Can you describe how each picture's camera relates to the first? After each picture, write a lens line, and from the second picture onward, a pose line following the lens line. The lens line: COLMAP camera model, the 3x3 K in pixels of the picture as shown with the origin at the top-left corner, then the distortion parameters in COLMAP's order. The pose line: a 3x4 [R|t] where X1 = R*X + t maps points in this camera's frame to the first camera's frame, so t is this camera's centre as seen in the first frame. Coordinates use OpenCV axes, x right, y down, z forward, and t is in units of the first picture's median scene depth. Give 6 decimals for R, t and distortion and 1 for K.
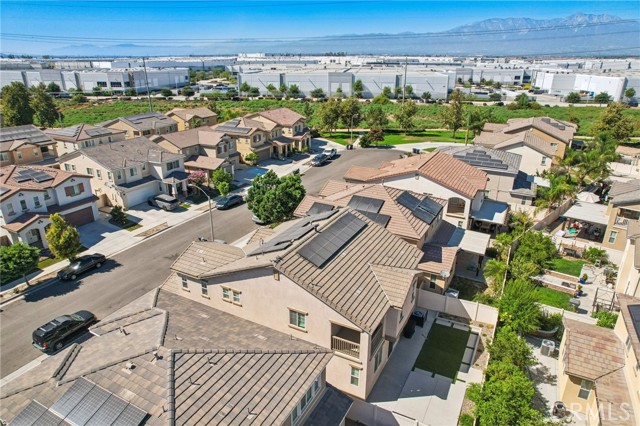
lens RADIAL K [[407.5, 0, 321.9], [0, 407.5, 217.3], [0, 0, 1]] dist [-0.053777, 0.042357]
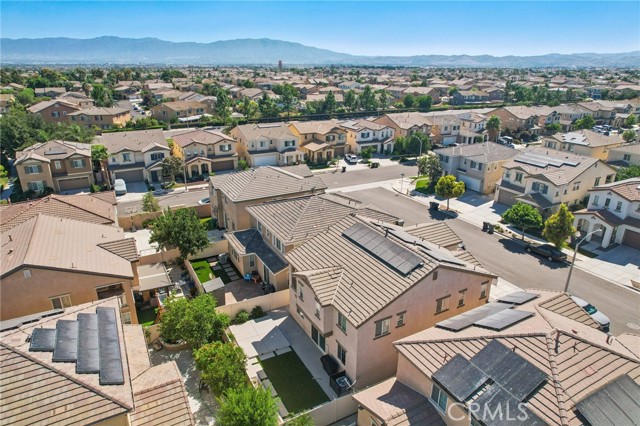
lens RADIAL K [[407.5, 0, 316.9], [0, 407.5, 209.9], [0, 0, 1]] dist [-0.053777, 0.042357]
pose [[-0.558496, 0.280948, -0.780481, 0.447517], [-0.309652, 0.802269, 0.510372, -0.250733], [0.769544, 0.526718, -0.361068, 0.583496]]
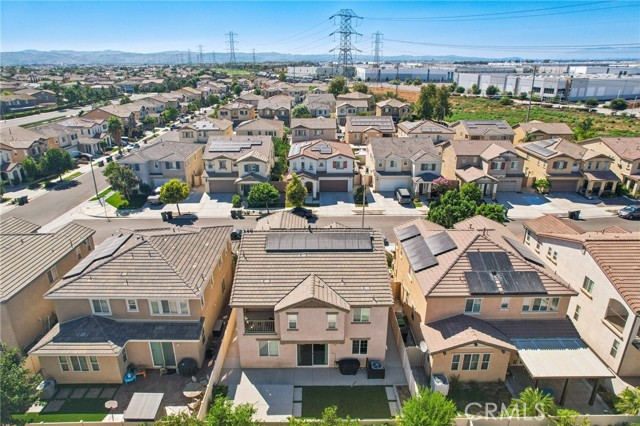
lens RADIAL K [[407.5, 0, 317.0], [0, 407.5, 217.6], [0, 0, 1]] dist [-0.053777, 0.042357]
pose [[0.472492, 0.317706, -0.822079, 0.438234], [-0.323039, 0.930280, 0.173855, -0.097076], [0.819998, 0.183418, 0.542182, 0.188994]]
